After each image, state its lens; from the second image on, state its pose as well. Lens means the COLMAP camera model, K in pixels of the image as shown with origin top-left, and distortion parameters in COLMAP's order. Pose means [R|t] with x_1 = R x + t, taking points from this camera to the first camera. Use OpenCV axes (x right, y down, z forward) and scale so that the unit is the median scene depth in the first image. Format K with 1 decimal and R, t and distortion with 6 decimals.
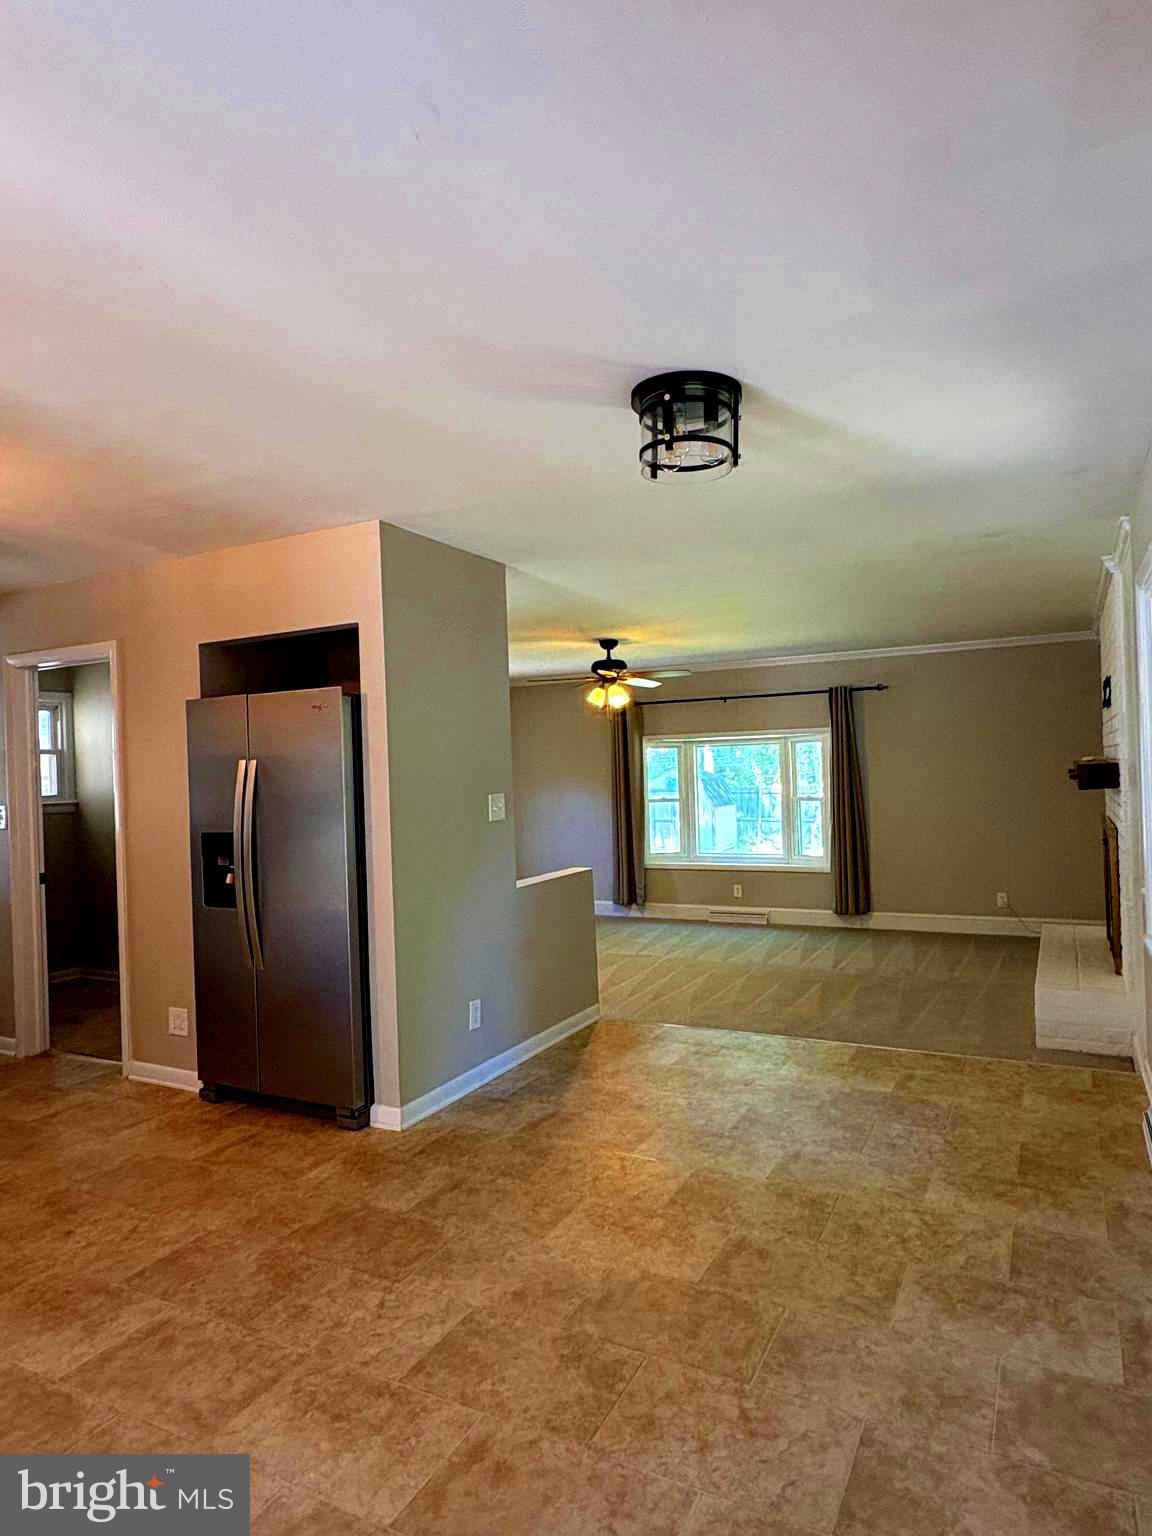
lens RADIAL K [[915.3, 0, 576.2], [0, 915.3, 767.1], [0, 0, 1]] dist [-0.004984, 0.001117]
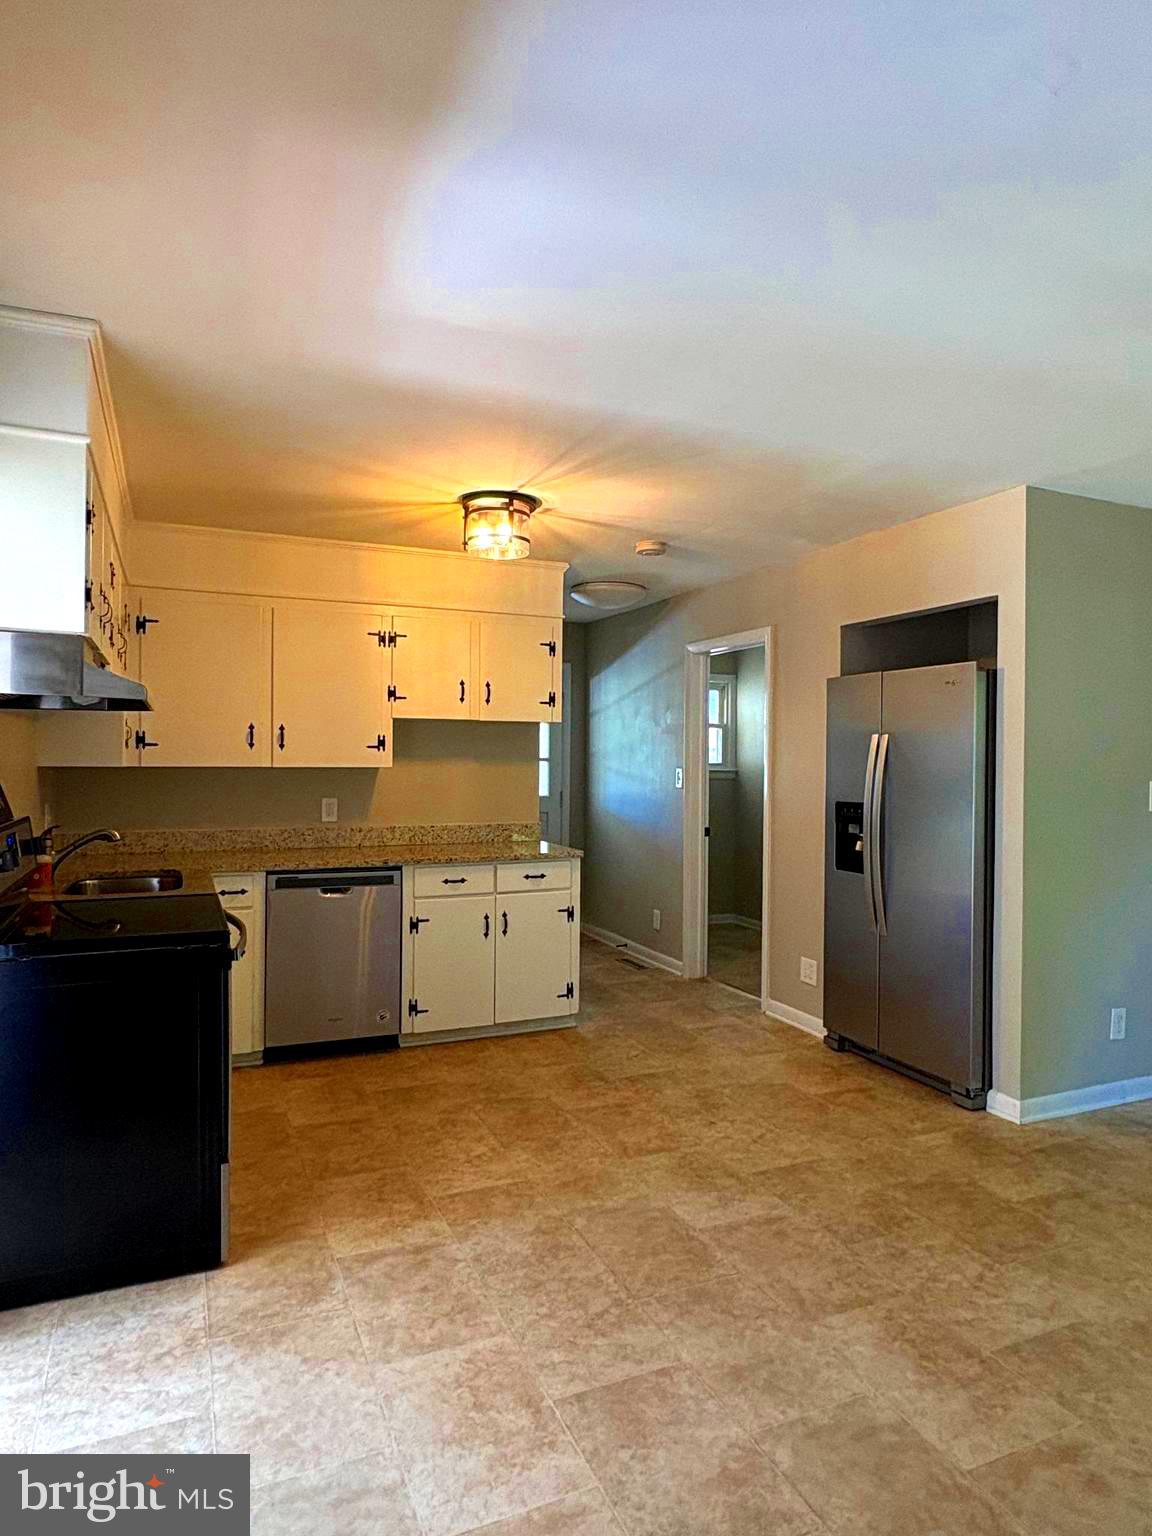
lens RADIAL K [[915.3, 0, 573.3], [0, 915.3, 768.7], [0, 0, 1]] dist [-0.004984, 0.001117]
pose [[0.776576, 0.046066, -0.628337, 0.031766], [-0.031965, 0.998920, 0.033730, 0.008109], [0.629212, -0.006109, 0.777210, -0.040559]]
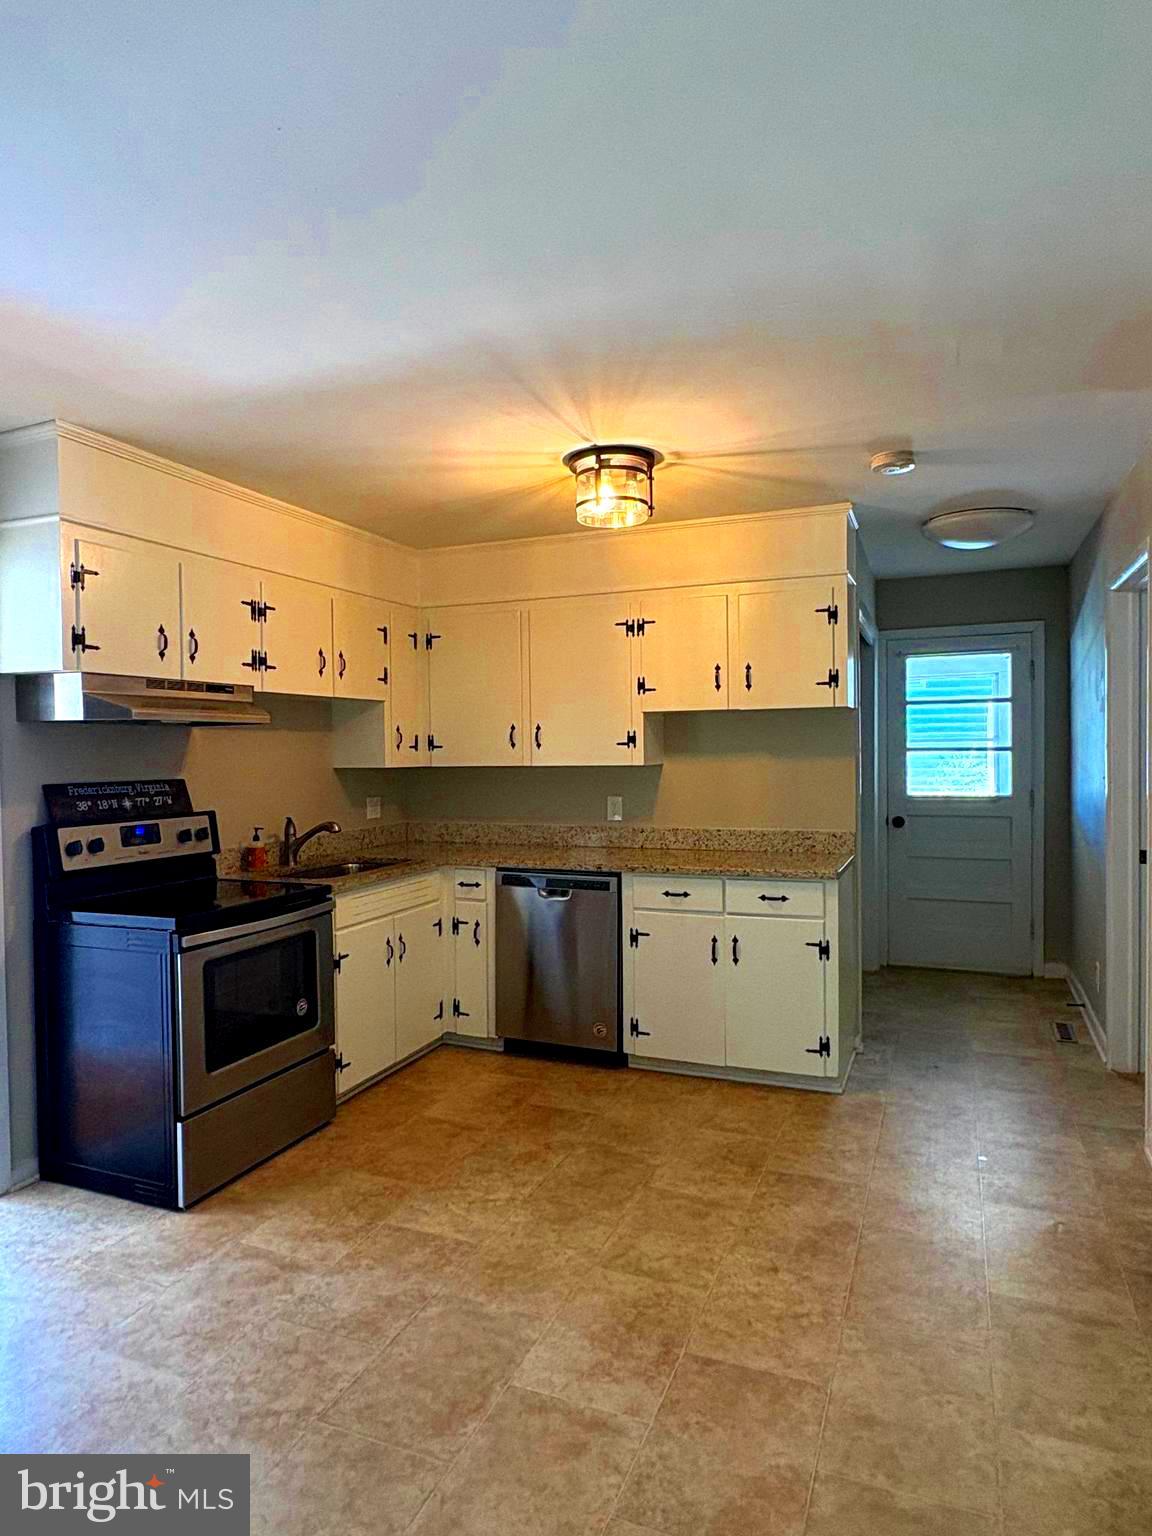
lens RADIAL K [[915.3, 0, 578.9], [0, 915.3, 770.4], [0, 0, 1]] dist [-0.004984, 0.001117]
pose [[0.092675, 0.058550, -0.993973, 0.214610], [0.013463, 0.998105, 0.060049, -0.009355], [0.995605, -0.018947, 0.091711, 0.640517]]
